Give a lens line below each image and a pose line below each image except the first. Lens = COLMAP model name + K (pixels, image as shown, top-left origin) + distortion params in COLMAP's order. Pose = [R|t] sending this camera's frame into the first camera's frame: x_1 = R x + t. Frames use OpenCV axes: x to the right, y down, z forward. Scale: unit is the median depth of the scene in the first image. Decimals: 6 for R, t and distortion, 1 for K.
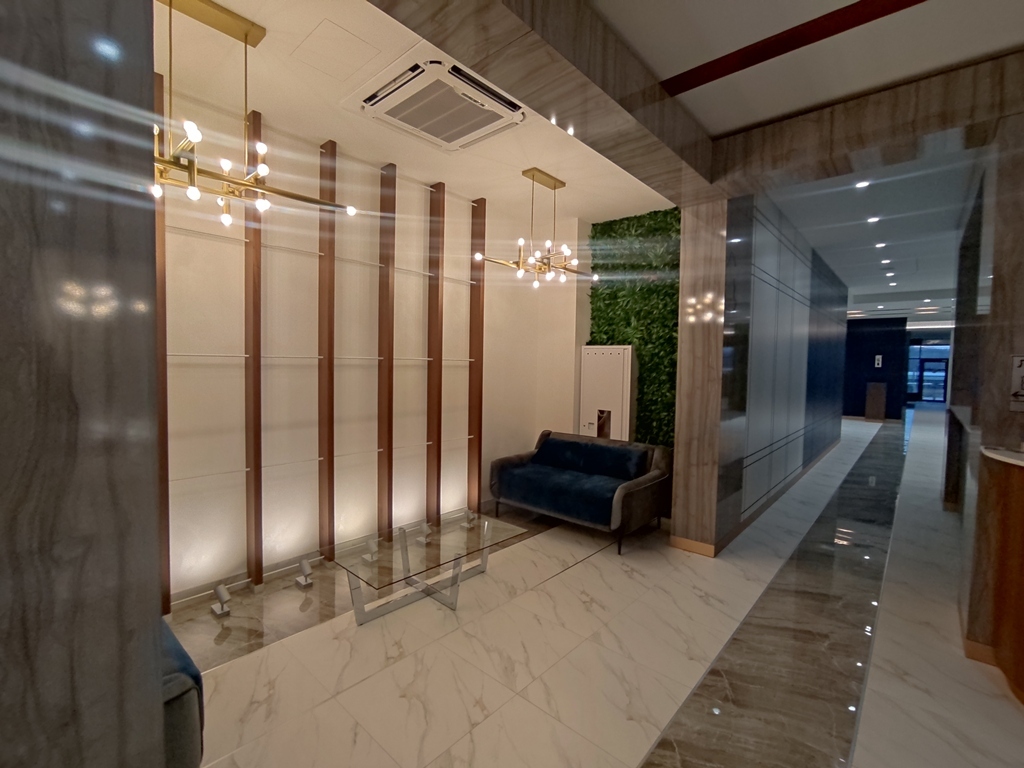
lens RADIAL K [[460.2, 0, 512.4], [0, 460.2, 385.3], [0, 0, 1]] dist [-0.015781, -0.000051]
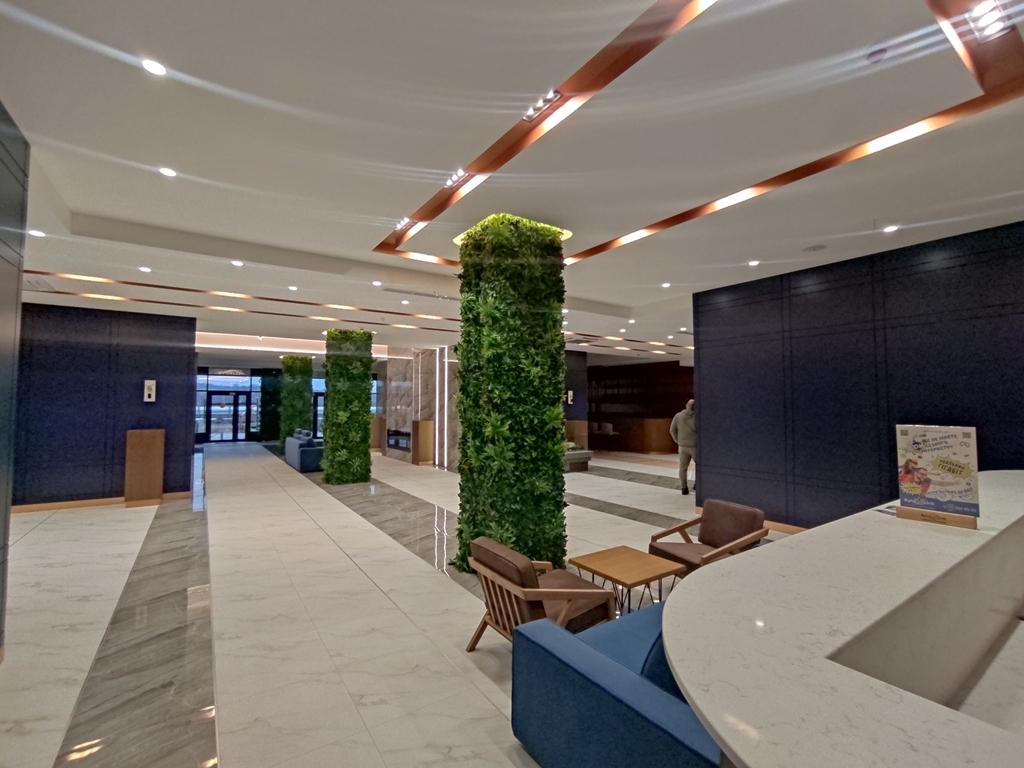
lens RADIAL K [[460.2, 0, 510.5], [0, 460.2, 387.0], [0, 0, 1]] dist [-0.015781, -0.000051]
pose [[0.243973, 0.025704, 0.969441, 0.202142], [0.042506, 0.998405, -0.037169, -0.009812], [-0.968850, 0.050276, 0.242491, 0.238663]]
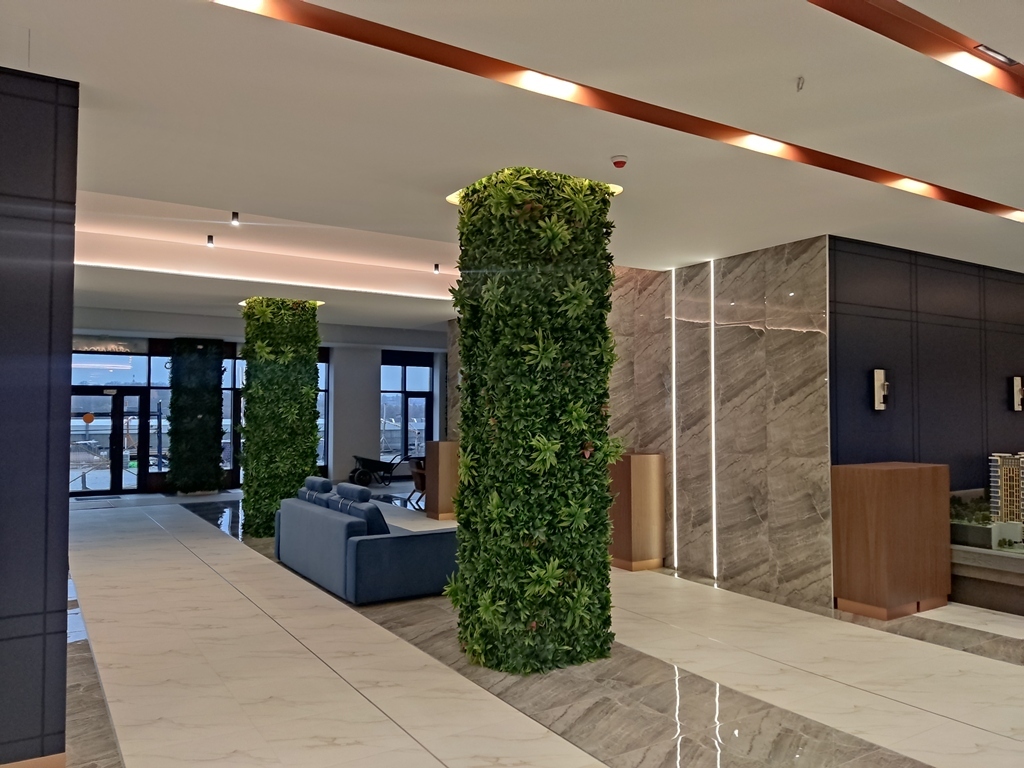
lens RADIAL K [[742.8, 0, 514.1], [0, 742.8, 384.7], [0, 0, 1]] dist [0.033325, 0.004508]
pose [[0.262136, 0.027641, 0.964635, 0.427400], [0.043607, 0.998229, -0.040454, -0.017987], [-0.964045, 0.052669, 0.260466, 0.518703]]
